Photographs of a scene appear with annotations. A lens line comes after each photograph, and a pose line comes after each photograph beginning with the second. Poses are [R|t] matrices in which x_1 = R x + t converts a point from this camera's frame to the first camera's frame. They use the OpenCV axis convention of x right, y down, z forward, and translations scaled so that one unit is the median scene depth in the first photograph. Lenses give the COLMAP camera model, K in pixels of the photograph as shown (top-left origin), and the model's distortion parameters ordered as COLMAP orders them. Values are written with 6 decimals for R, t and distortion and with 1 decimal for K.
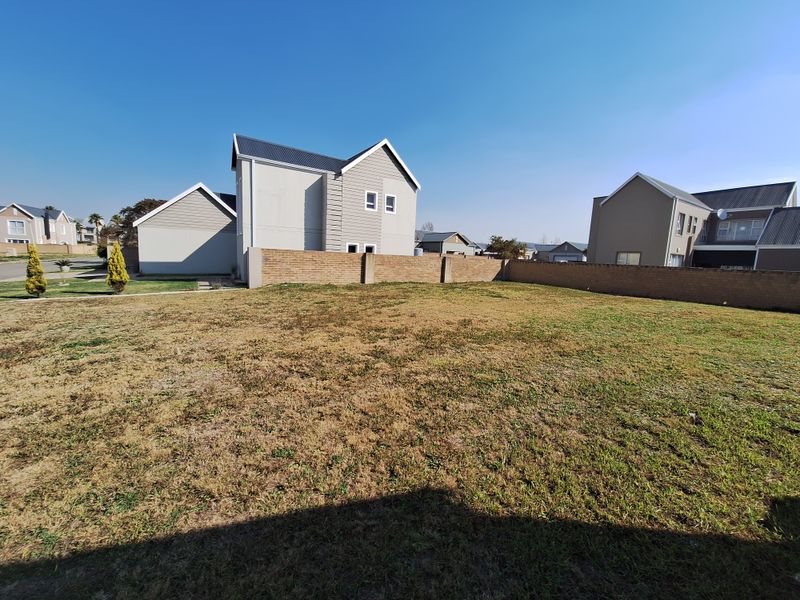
lens RADIAL K [[318.5, 0, 406.4], [0, 318.5, 293.0], [0, 0, 1]] dist [-0.001367, 0.000226]
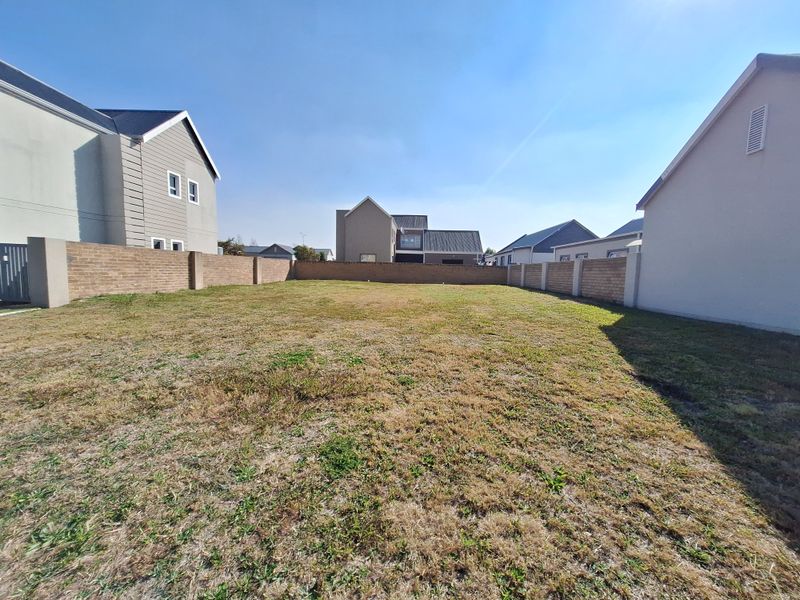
lens RADIAL K [[320.9, 0, 404.3], [0, 320.9, 302.8], [0, 0, 1]] dist [-0.000769, 0.000606]
pose [[0.577860, -0.111175, 0.808528, -0.439636], [0.091172, 0.993271, 0.071416, -0.004572], [-0.811027, 0.032447, 0.584108, 0.083400]]
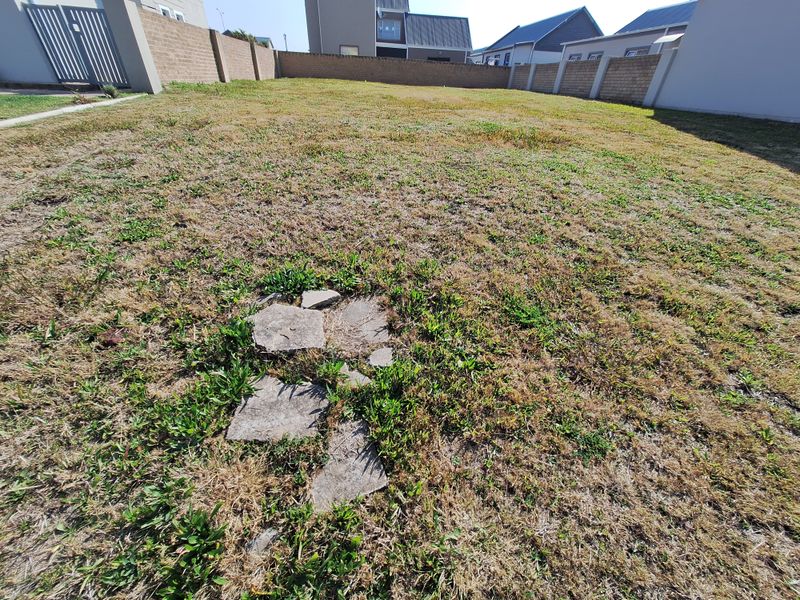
lens RADIAL K [[312.3, 0, 399.1], [0, 312.3, 289.8], [0, 0, 1]] dist [-0.001125, 0.000133]
pose [[0.449780, -0.519730, 0.726346, -0.663126], [0.072720, 0.831861, 0.550199, 0.002010], [-0.890174, -0.194649, 0.411949, 0.215332]]
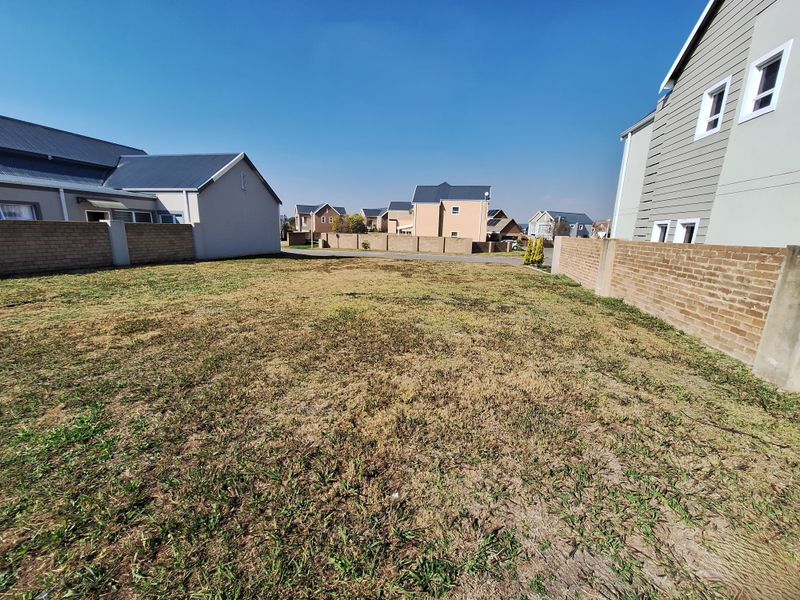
lens RADIAL K [[312.3, 0, 399.1], [0, 312.3, 289.8], [0, 0, 1]] dist [-0.001125, 0.000133]
pose [[-0.721835, 0.067386, -0.688777, 0.445022], [-0.134202, 0.962728, 0.234830, -0.106203], [0.678928, 0.261944, -0.685887, 1.024650]]
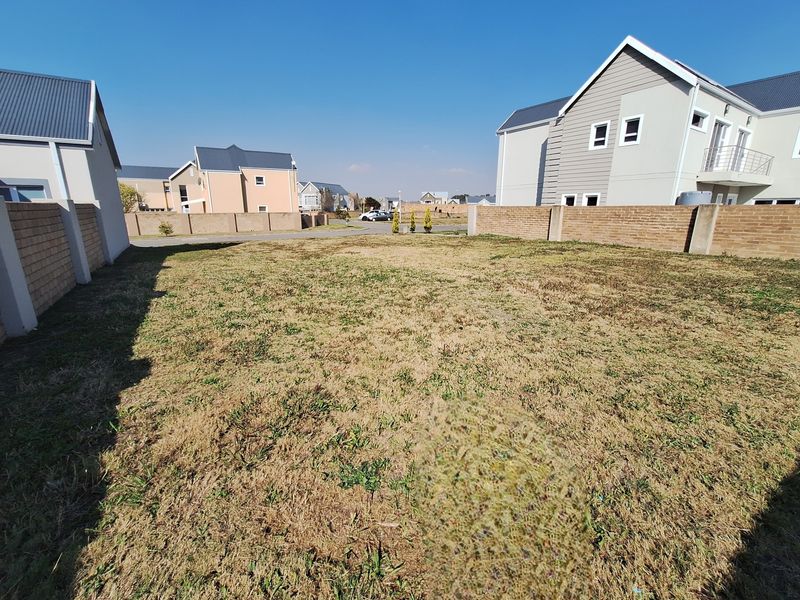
lens RADIAL K [[349.2, 0, 397.4], [0, 349.2, 296.2], [0, 0, 1]] dist [0.000914, 0.000486]
pose [[-0.023417, 0.207548, -0.977944, 0.784811], [-0.106652, 0.972112, 0.208864, -0.033444], [0.994021, 0.109191, -0.000628, 0.536314]]
